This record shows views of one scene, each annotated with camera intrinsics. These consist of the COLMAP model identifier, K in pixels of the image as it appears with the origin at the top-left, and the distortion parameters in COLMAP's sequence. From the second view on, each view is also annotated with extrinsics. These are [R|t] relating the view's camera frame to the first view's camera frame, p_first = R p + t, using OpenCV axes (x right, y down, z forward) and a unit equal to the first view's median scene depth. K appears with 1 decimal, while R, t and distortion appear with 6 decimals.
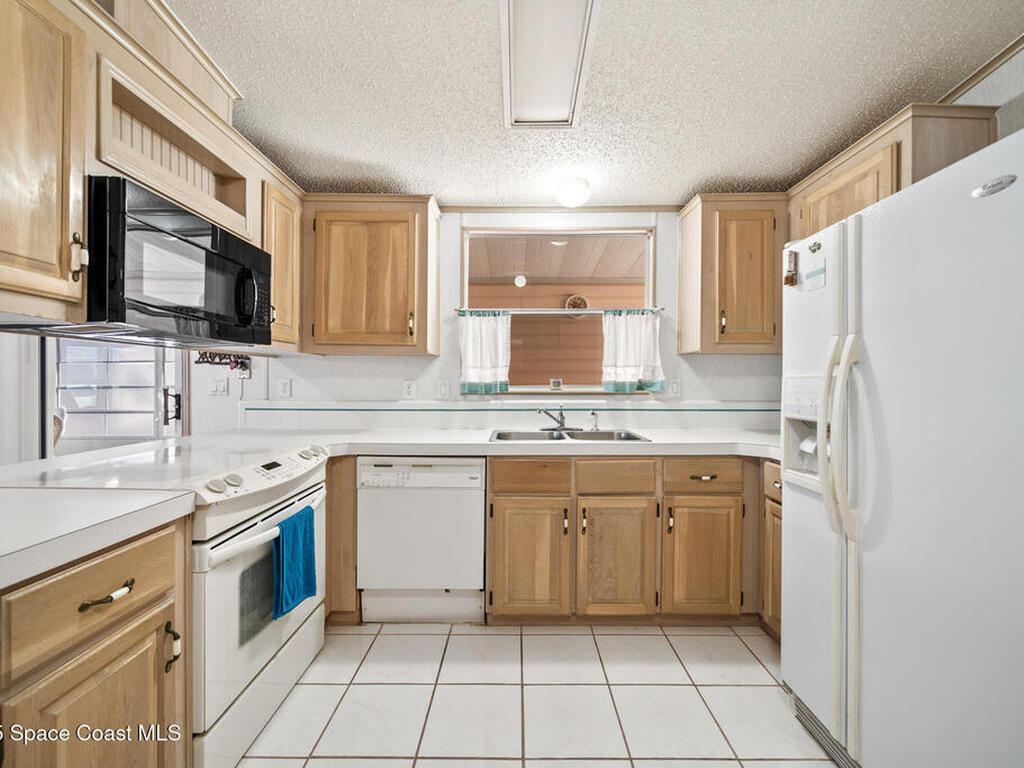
lens RADIAL K [[415.7, 0, 501.3], [0, 415.7, 383.0], [0, 0, 1]] dist [-0.001275, -0.001108]
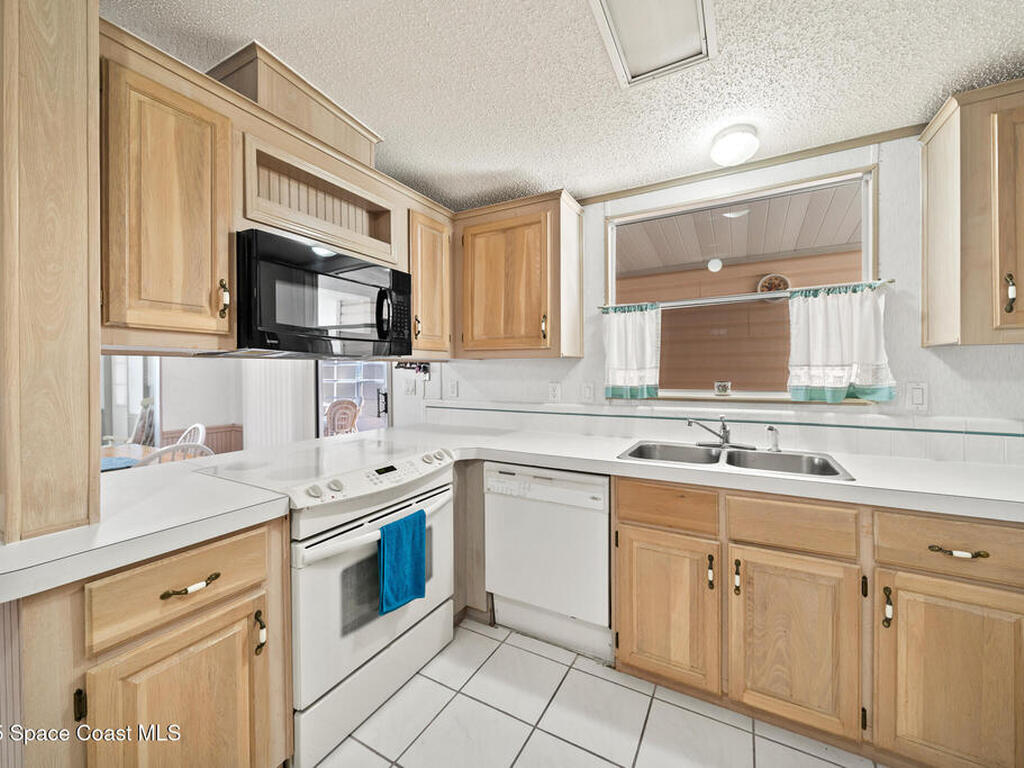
lens RADIAL K [[392.3, 0, 512.4], [0, 392.3, 374.8], [0, 0, 1]] dist [-0.002393, -0.000607]
pose [[0.890415, -0.006614, -0.455102, 0.158935], [0.006190, 0.999978, -0.002421, -0.034017], [0.455108, -0.000662, 0.890436, 0.181823]]
